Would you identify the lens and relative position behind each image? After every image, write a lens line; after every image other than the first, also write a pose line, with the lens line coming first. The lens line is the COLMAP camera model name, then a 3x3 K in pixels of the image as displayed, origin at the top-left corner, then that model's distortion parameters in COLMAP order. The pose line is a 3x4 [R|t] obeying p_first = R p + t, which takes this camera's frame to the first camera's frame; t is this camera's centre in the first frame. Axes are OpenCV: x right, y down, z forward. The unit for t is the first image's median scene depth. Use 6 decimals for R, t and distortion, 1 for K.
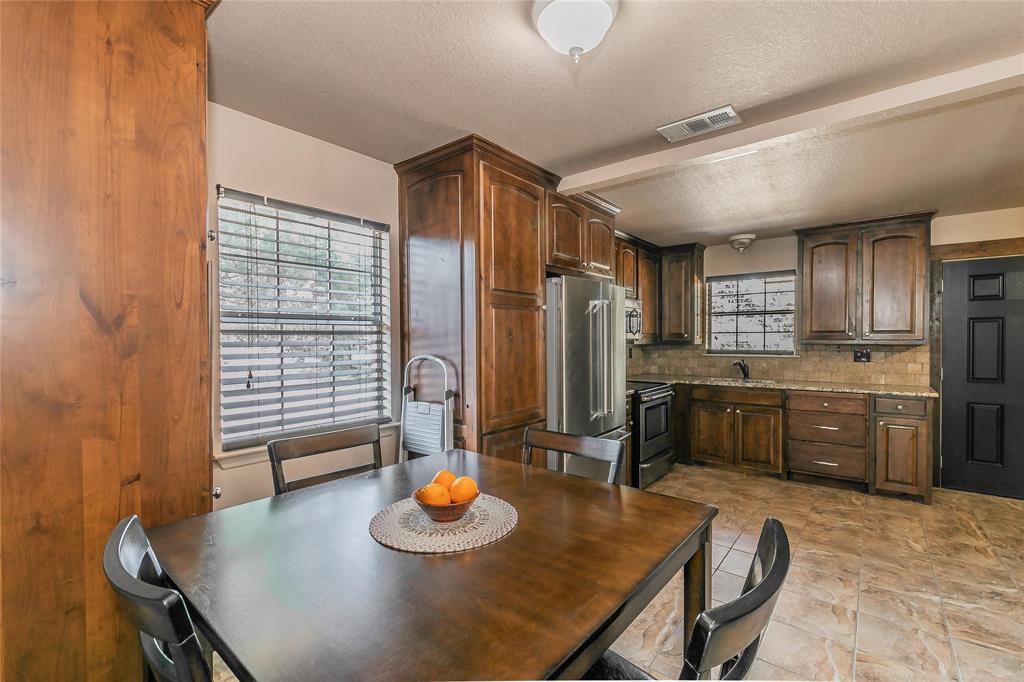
lens RADIAL K [[445.9, 0, 514.4], [0, 445.9, 341.0], [0, 0, 1]] dist [-0.001639, -0.000045]
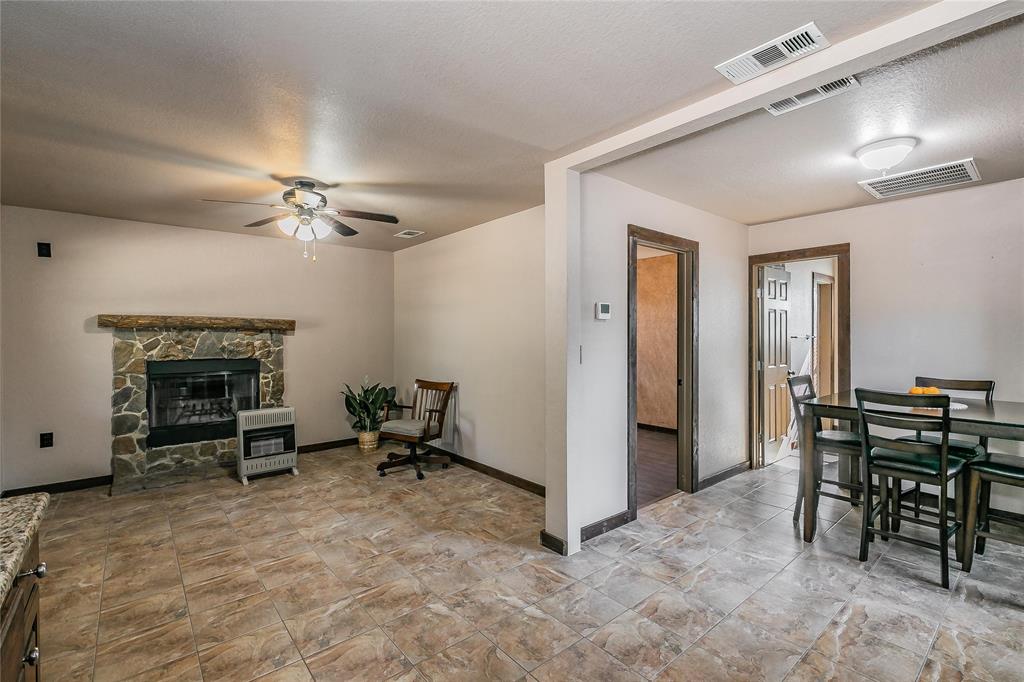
lens RADIAL K [[454.7, 0, 514.5], [0, 454.7, 340.9], [0, 0, 1]] dist [-0.002447, -0.000500]
pose [[-0.981830, 0.007654, 0.189606, 0.468832], [0.011300, 0.999771, 0.018157, -0.003180], [-0.189424, 0.019969, -0.981692, 1.146820]]
